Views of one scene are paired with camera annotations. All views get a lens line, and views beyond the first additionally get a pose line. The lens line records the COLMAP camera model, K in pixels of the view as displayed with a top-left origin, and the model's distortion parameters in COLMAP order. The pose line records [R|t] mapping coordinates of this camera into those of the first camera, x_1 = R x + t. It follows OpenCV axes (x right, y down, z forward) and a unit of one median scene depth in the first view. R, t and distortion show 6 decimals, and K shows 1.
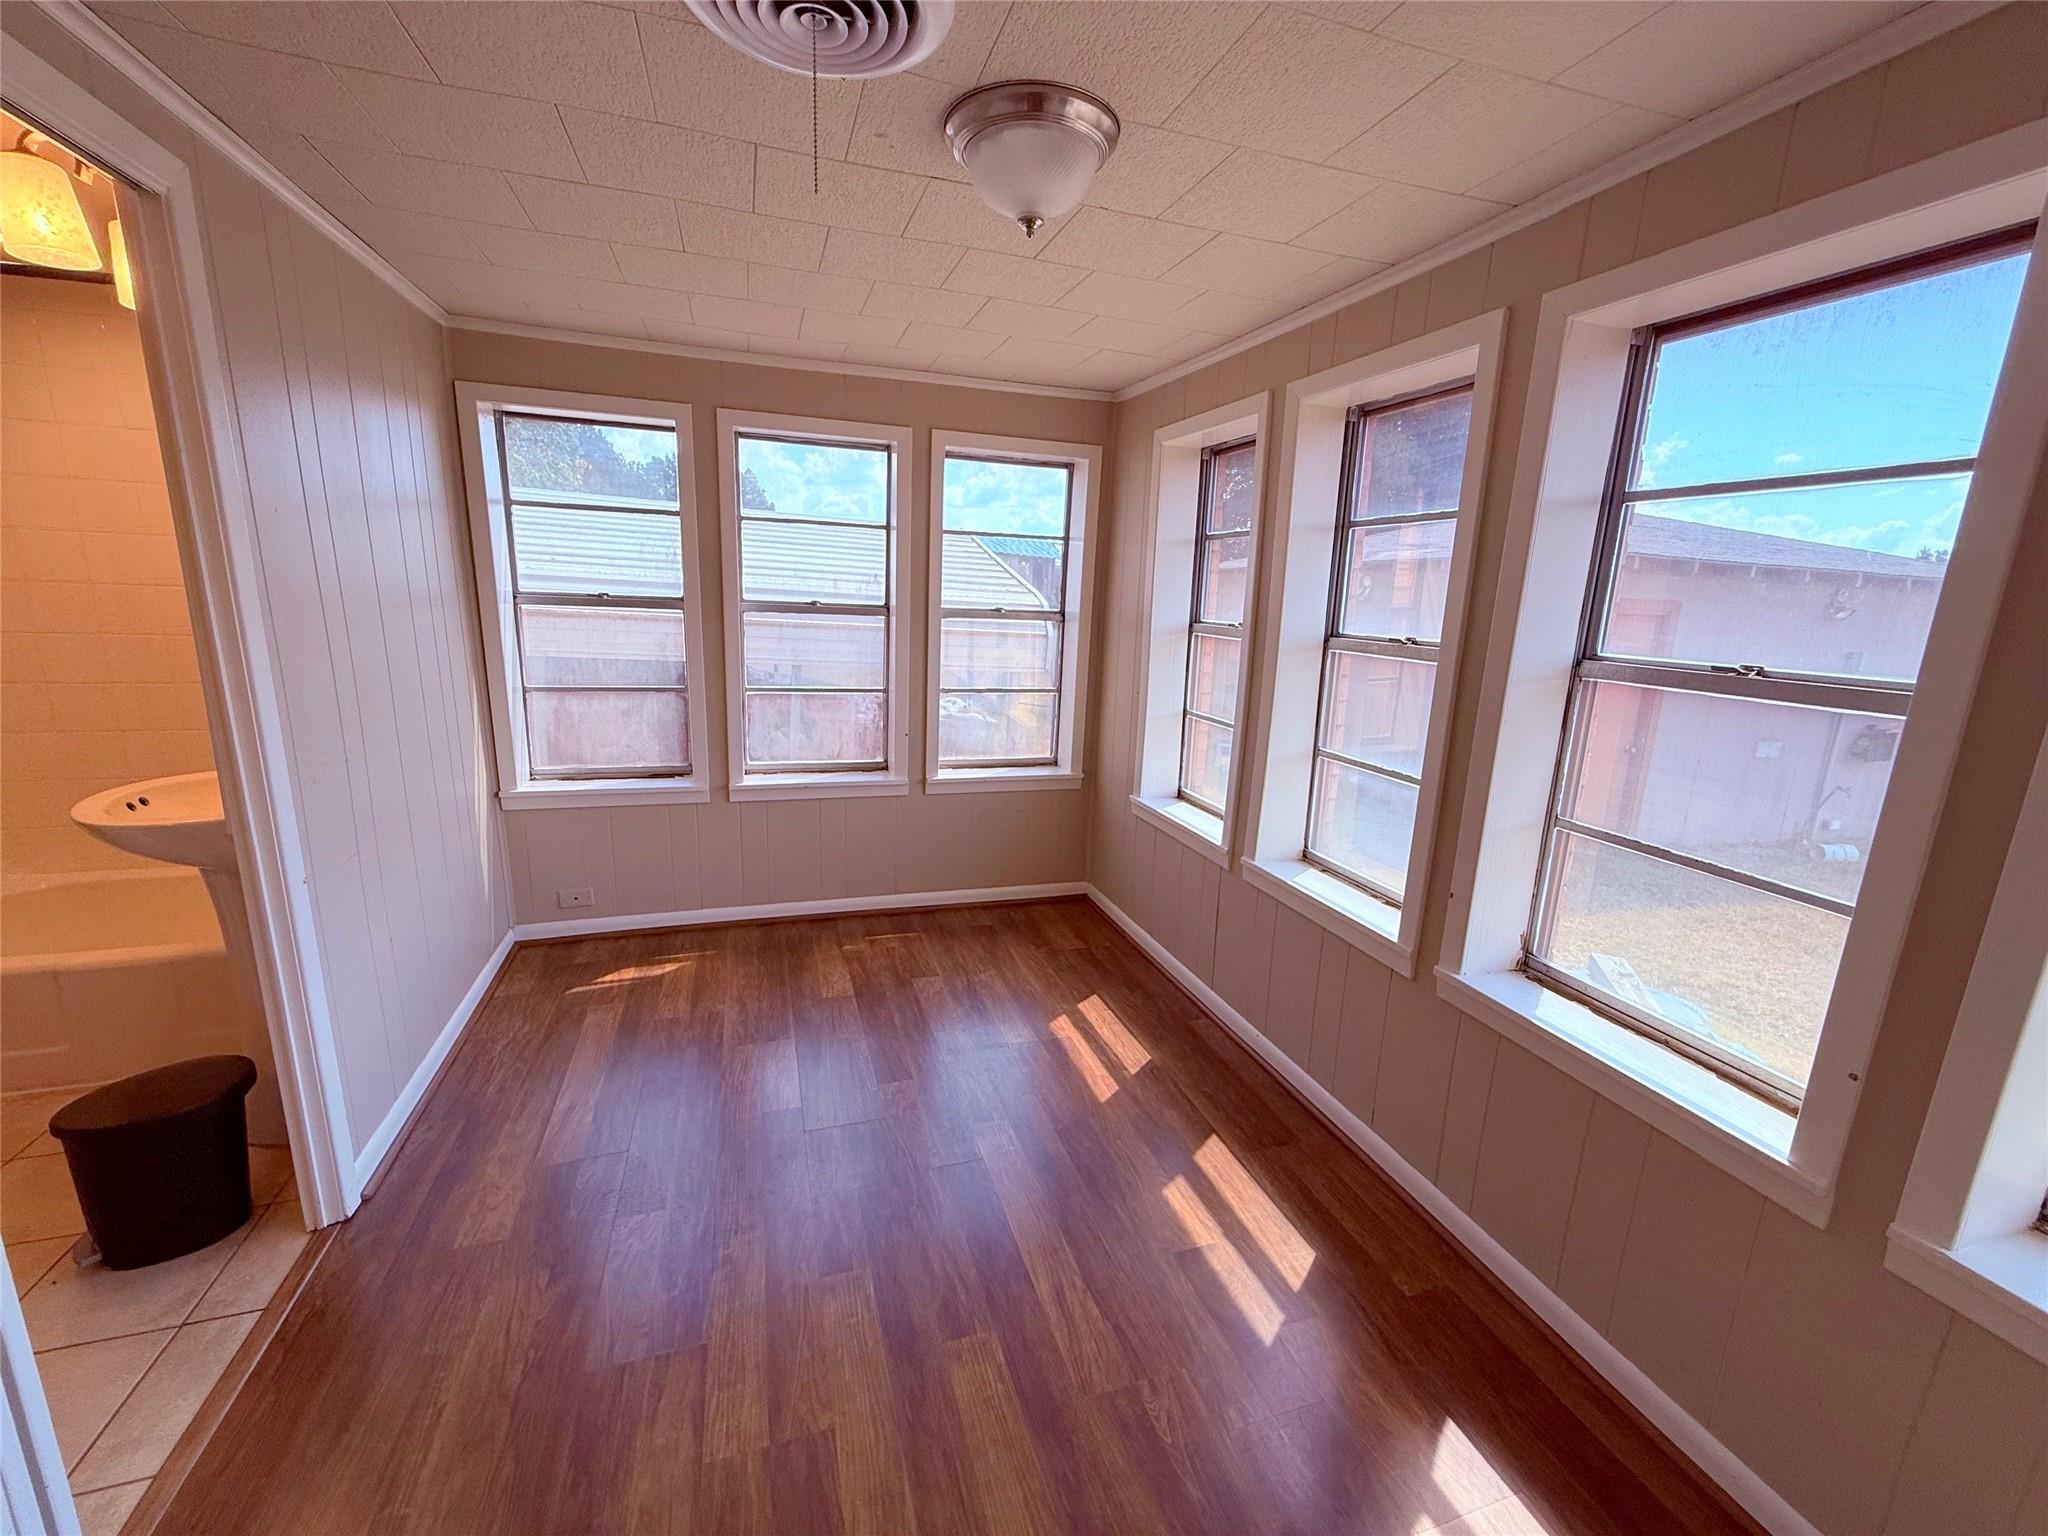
lens RADIAL K [[816.9, 0, 1006.4], [0, 816.9, 767.1], [0, 0, 1]] dist [-0.000130, -0.000011]
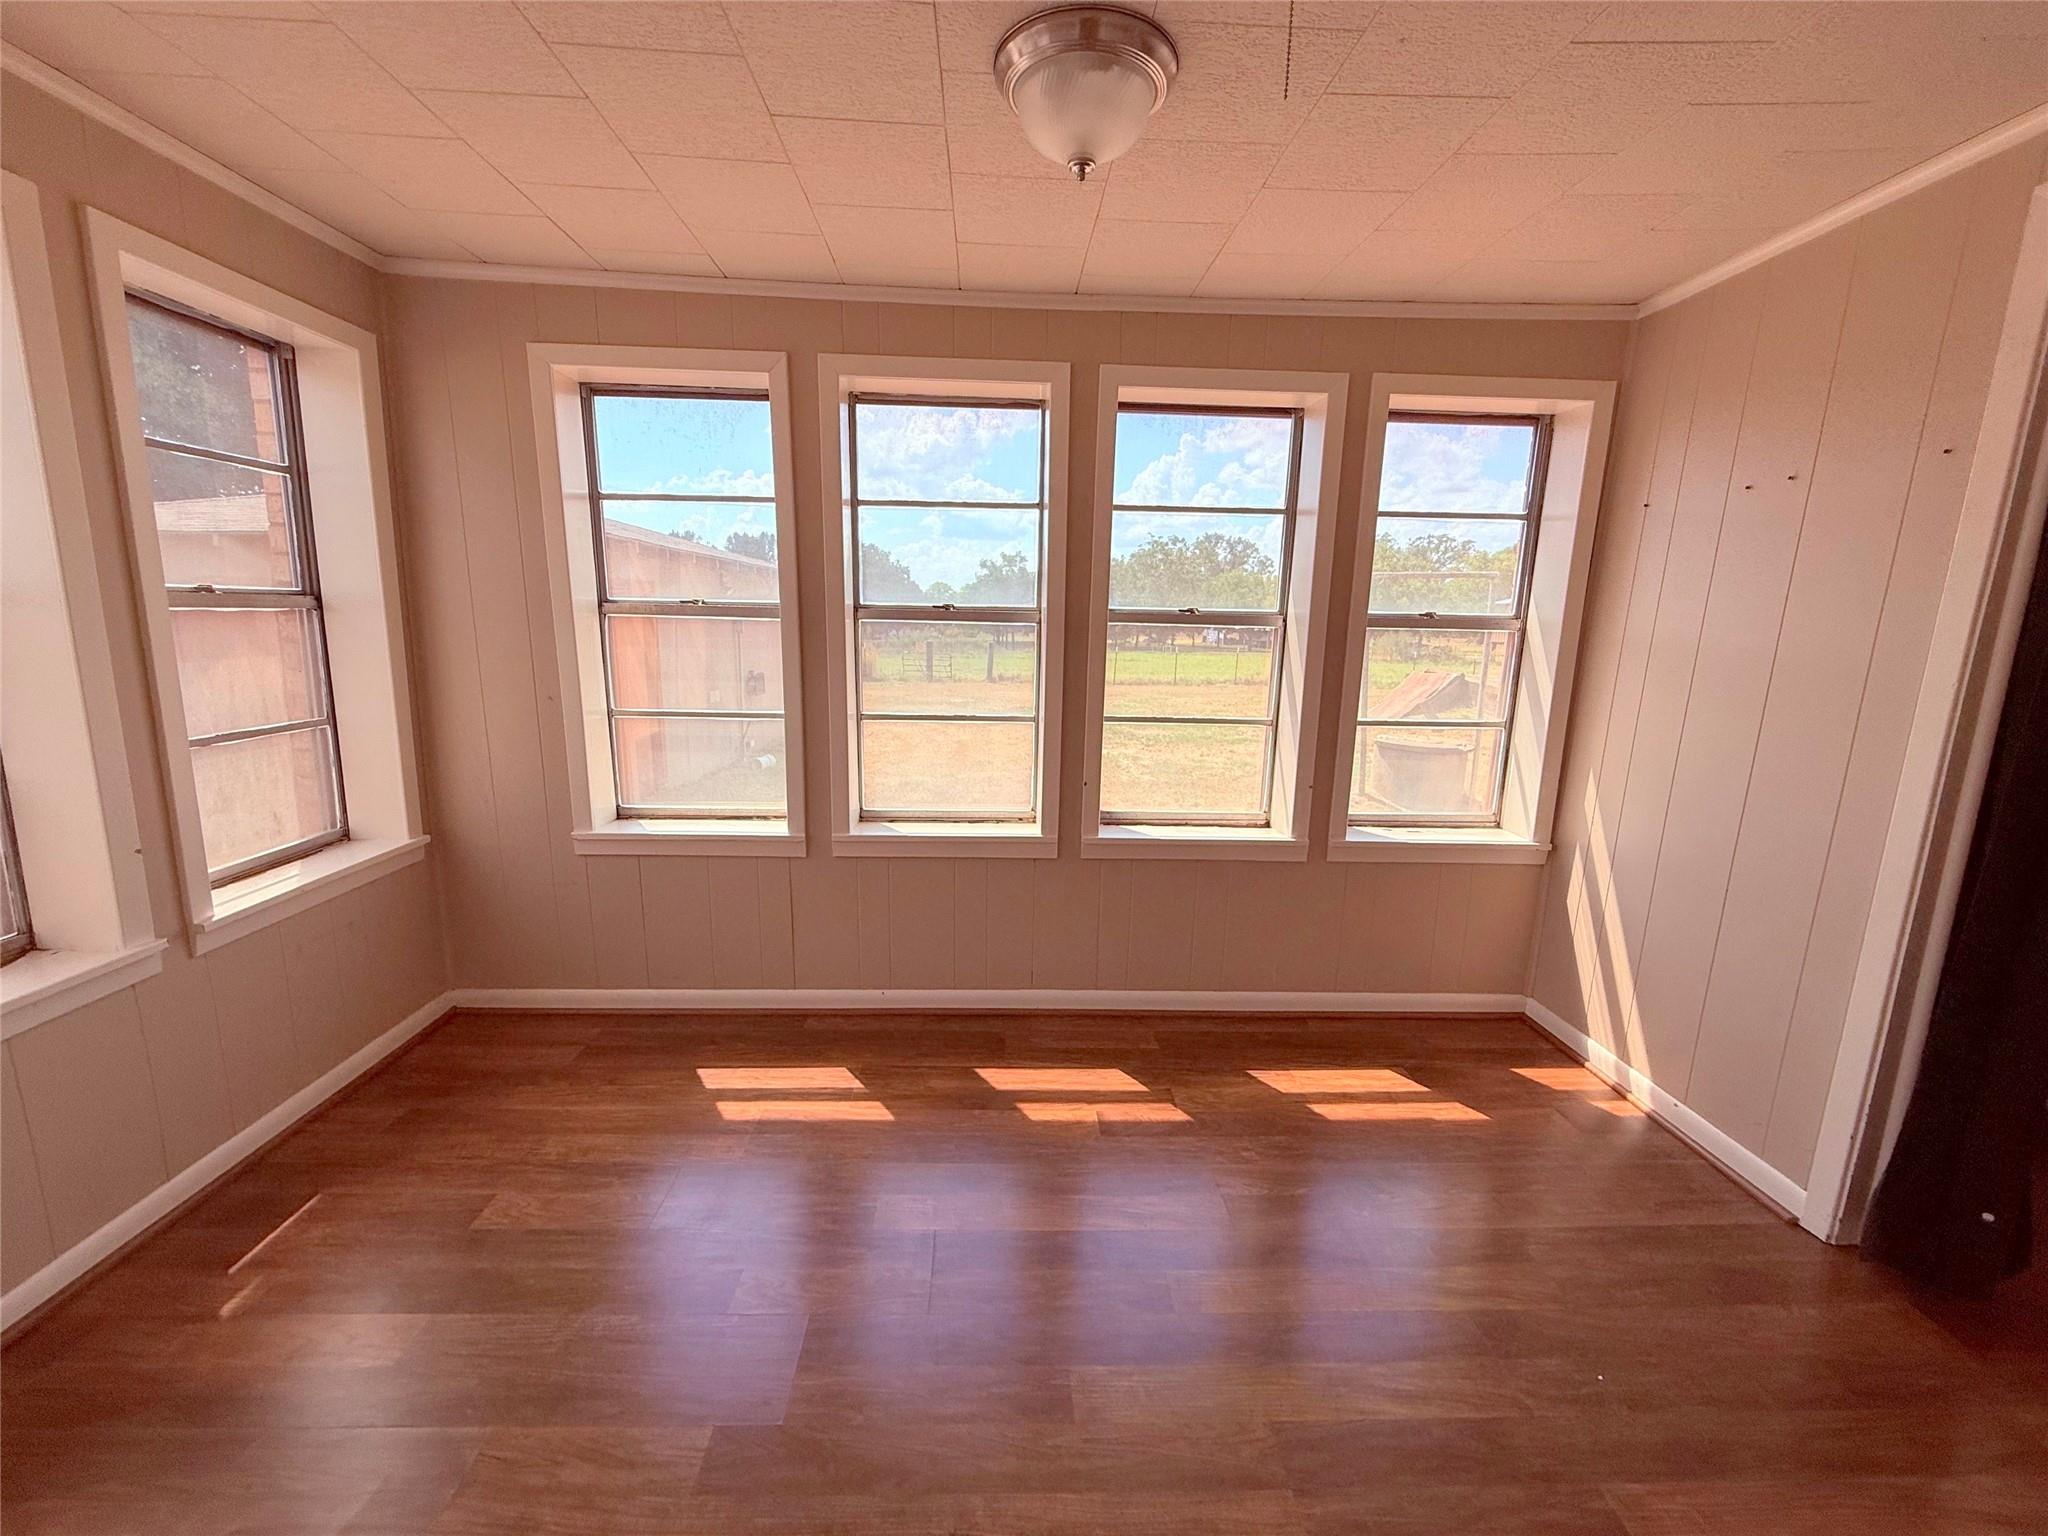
lens RADIAL K [[816.9, 0, 1006.4], [0, 816.9, 767.1], [0, 0, 1]] dist [-0.000130, -0.000011]
pose [[0.267014, -0.208309, 0.940910, -0.649528], [0.186531, 0.969066, 0.161608, -0.109446], [-0.945468, 0.132357, 0.297610, 0.550954]]
